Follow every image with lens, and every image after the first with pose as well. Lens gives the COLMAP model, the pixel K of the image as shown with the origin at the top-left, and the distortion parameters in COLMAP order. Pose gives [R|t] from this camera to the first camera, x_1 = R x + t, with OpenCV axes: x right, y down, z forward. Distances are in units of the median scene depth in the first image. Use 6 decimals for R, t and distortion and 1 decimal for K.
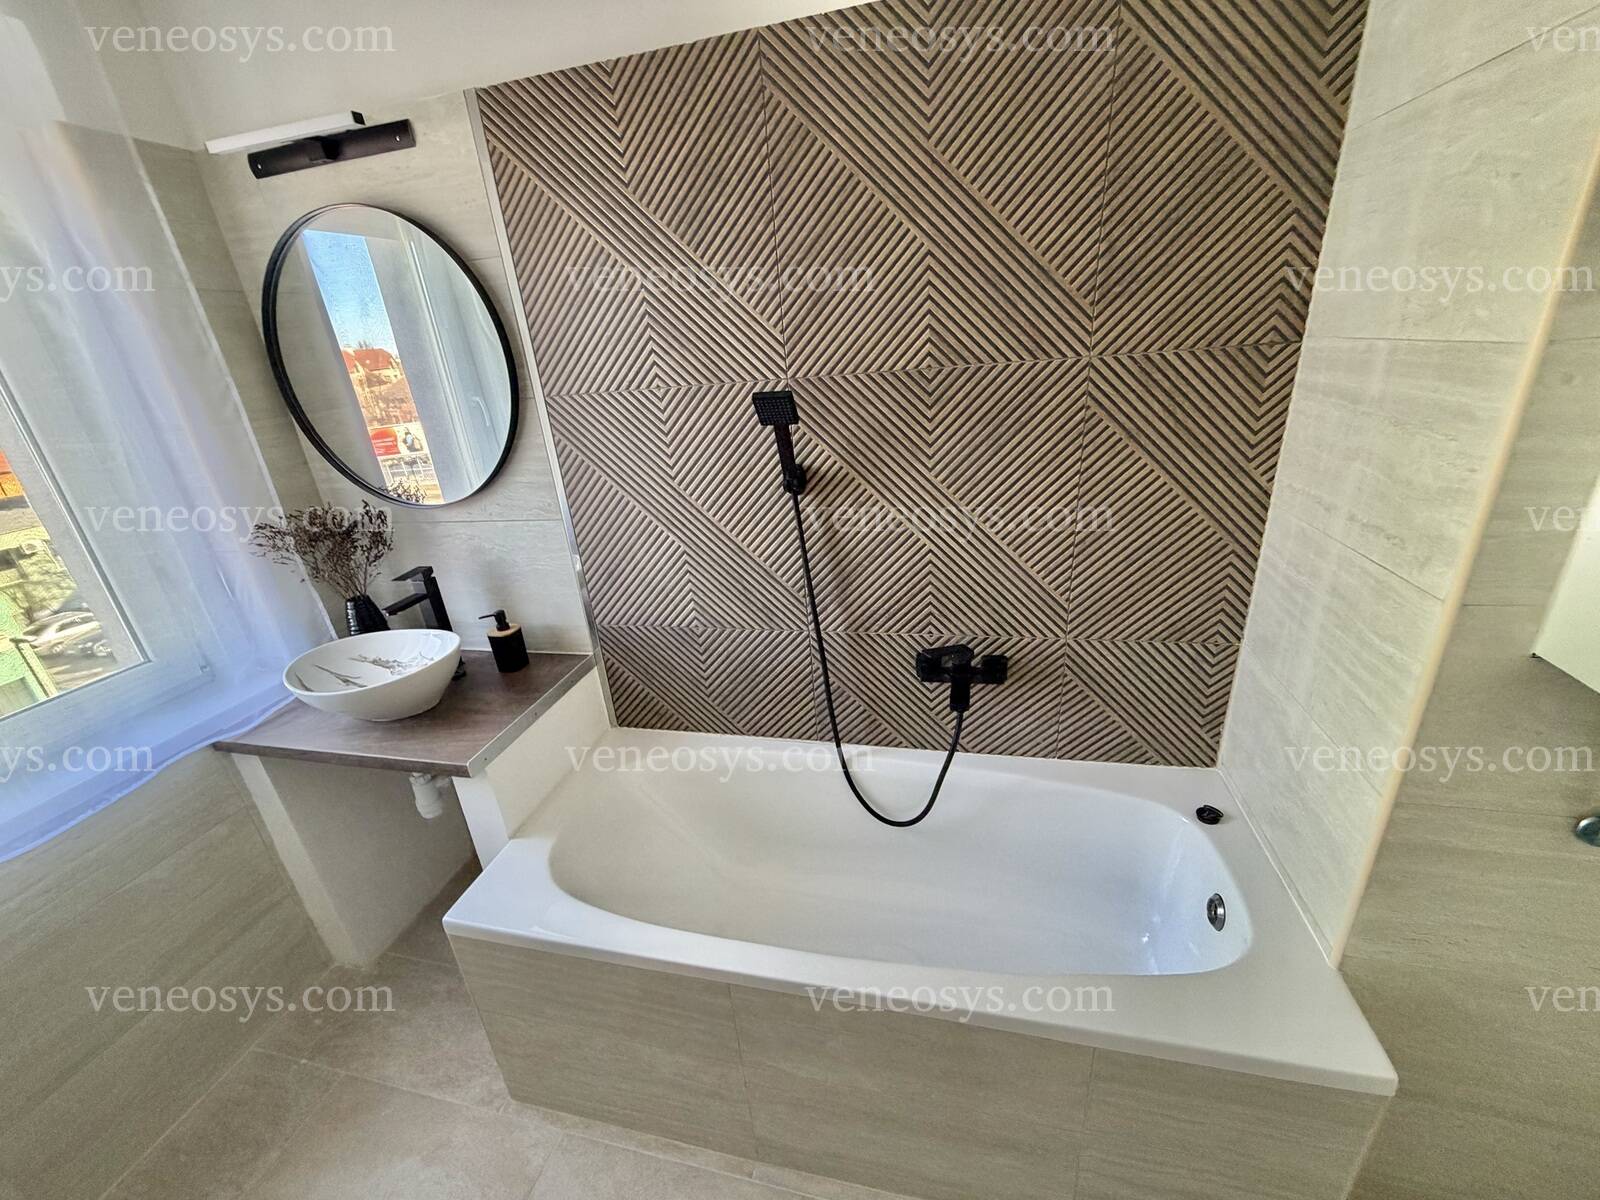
lens RADIAL K [[633.5, 0, 805.2], [0, 633.5, 602.4], [0, 0, 1]] dist [-0.001387, -0.000884]
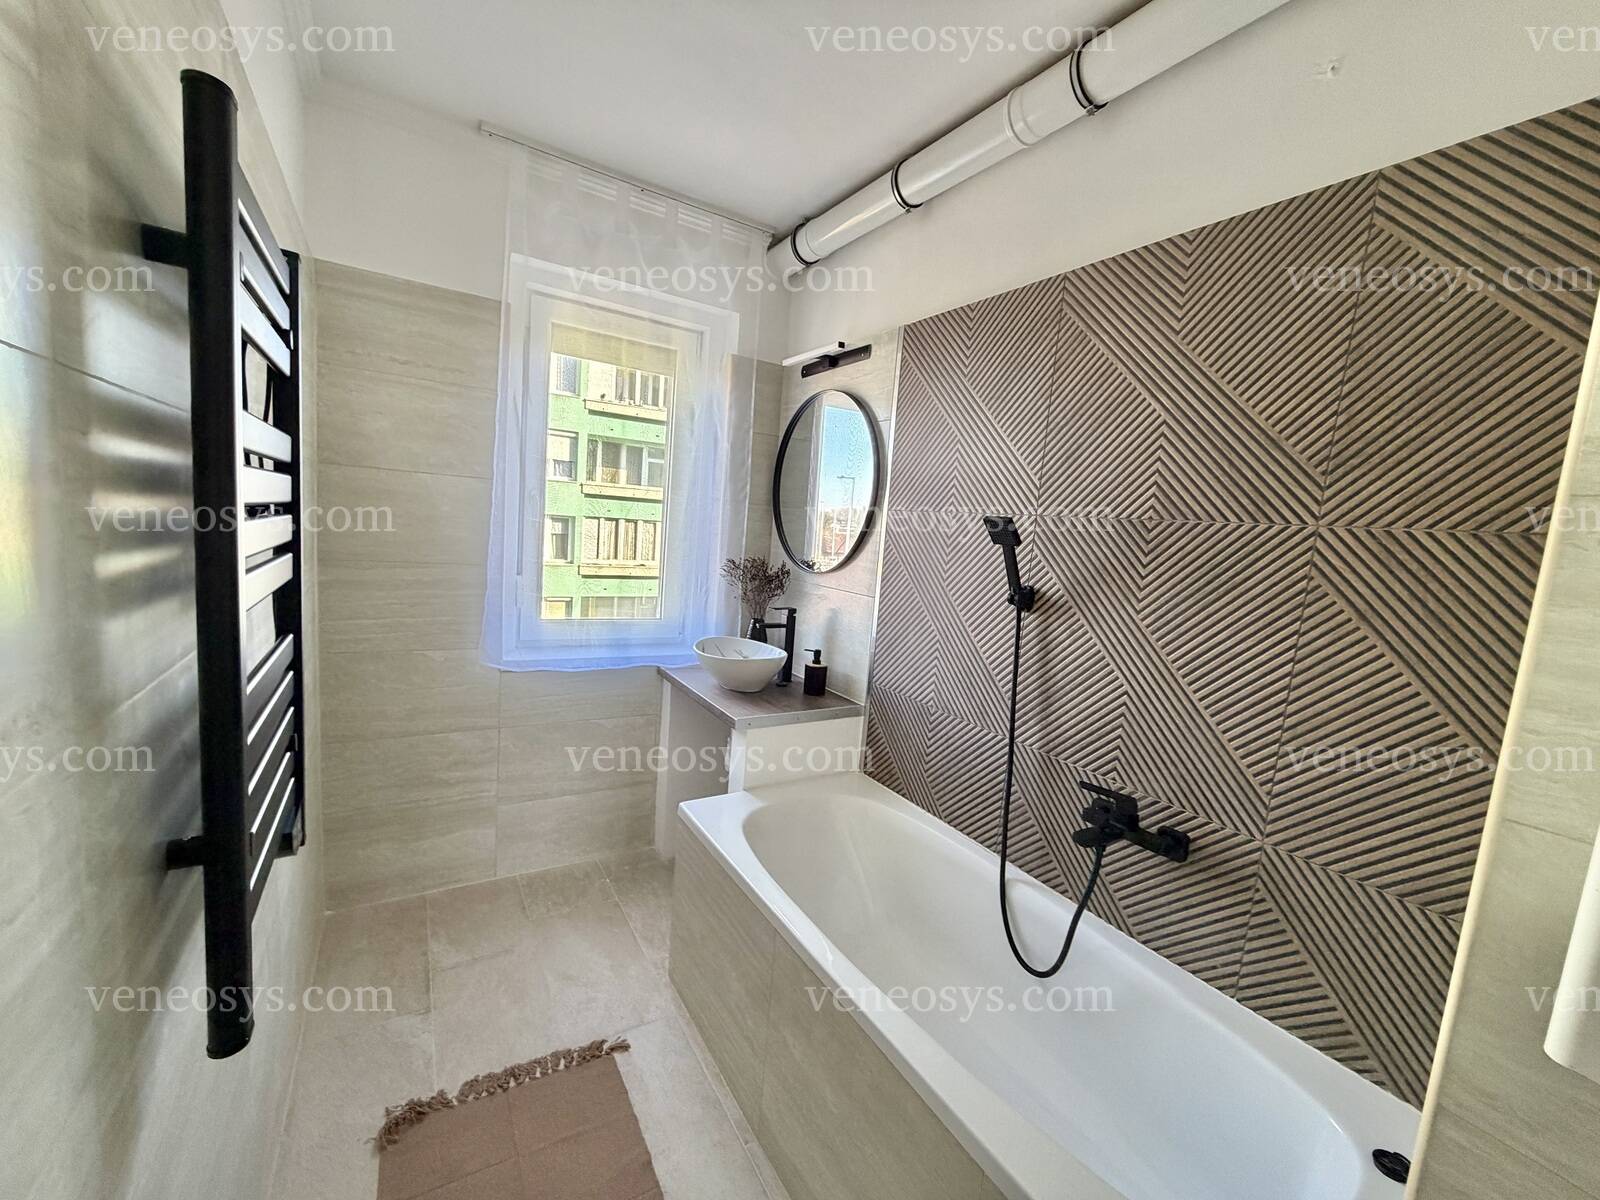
lens RADIAL K [[633.5, 0, 794.6], [0, 633.5, 595.5], [0, 0, 1]] dist [-0.001387, -0.000884]
pose [[0.695433, 0.215004, -0.685672, 0.510124], [-0.389485, 0.914652, -0.108224, 0.094973], [0.603883, 0.342321, 0.719820, -0.090298]]
